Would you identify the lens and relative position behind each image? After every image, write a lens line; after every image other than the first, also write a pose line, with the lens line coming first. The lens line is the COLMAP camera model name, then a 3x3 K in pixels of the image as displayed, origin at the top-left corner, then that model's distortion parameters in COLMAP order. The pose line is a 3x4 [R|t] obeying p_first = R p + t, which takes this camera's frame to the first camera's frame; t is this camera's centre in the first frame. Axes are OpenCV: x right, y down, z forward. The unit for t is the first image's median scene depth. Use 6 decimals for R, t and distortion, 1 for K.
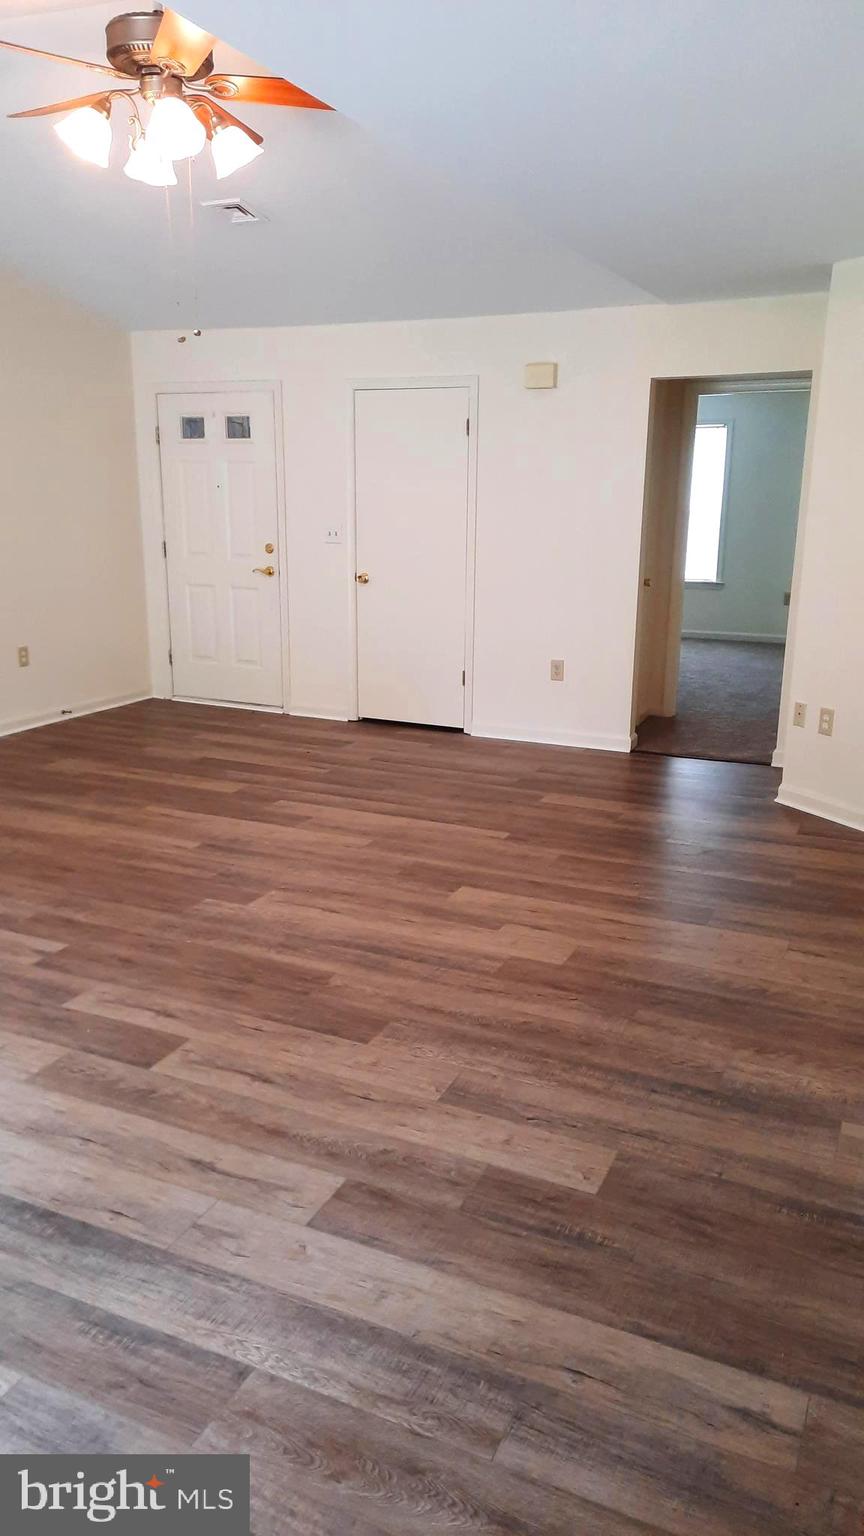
lens RADIAL K [[1101.8, 0, 432.0], [0, 1101.8, 768.0], [0, 0, 1]] dist [0.006602, 0.000141]
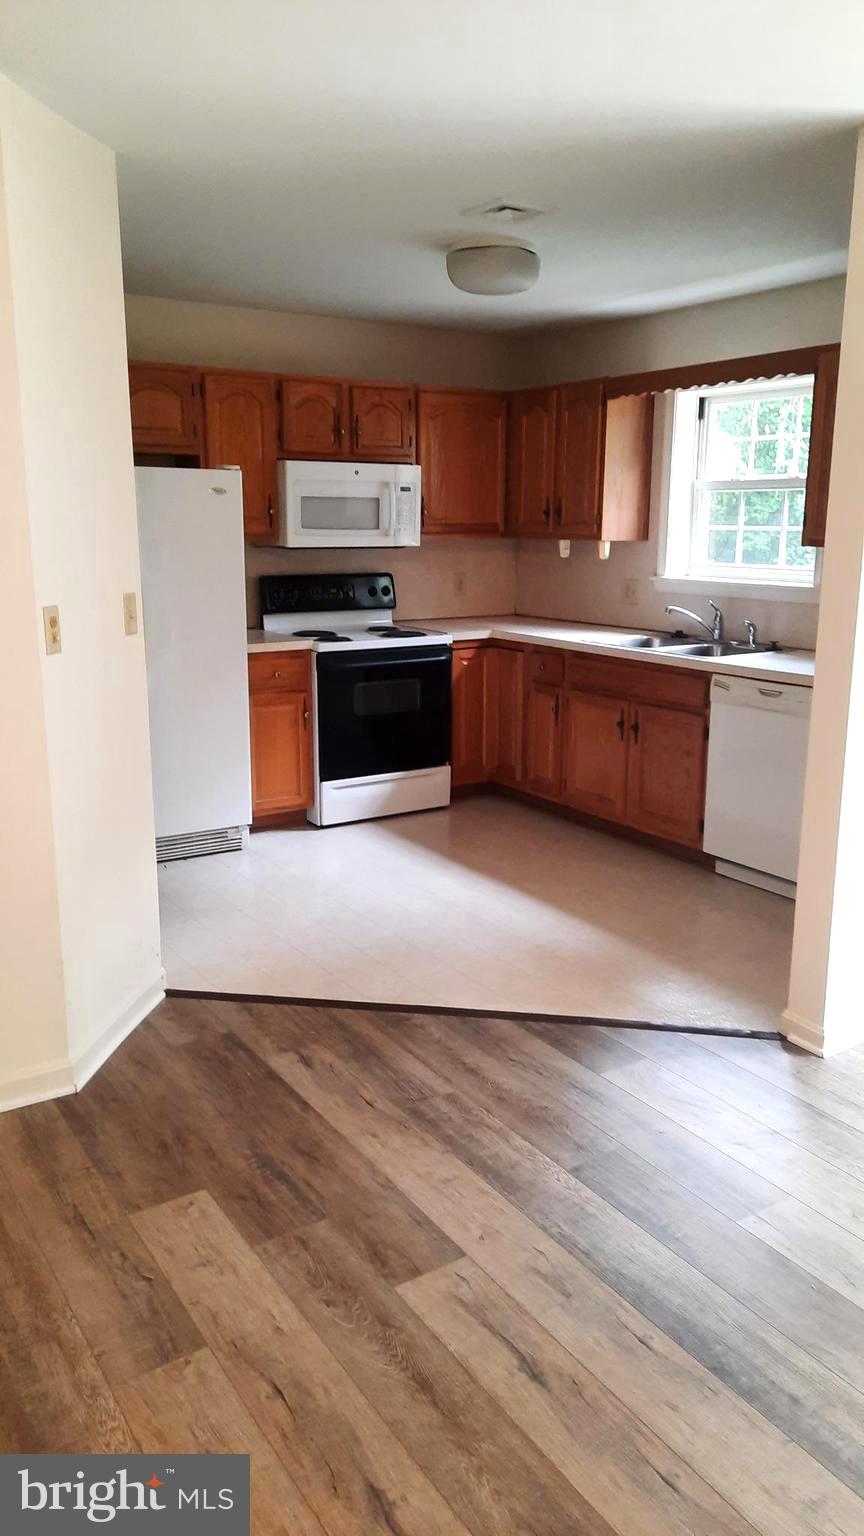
lens RADIAL K [[1101.8, 0, 432.0], [0, 1101.8, 768.0], [0, 0, 1]] dist [0.006602, 0.000141]
pose [[-0.849025, -0.136991, 0.510285, -0.543878], [0.114214, 0.895381, 0.430406, -0.418012], [-0.515861, 0.423706, -0.744554, 1.593428]]
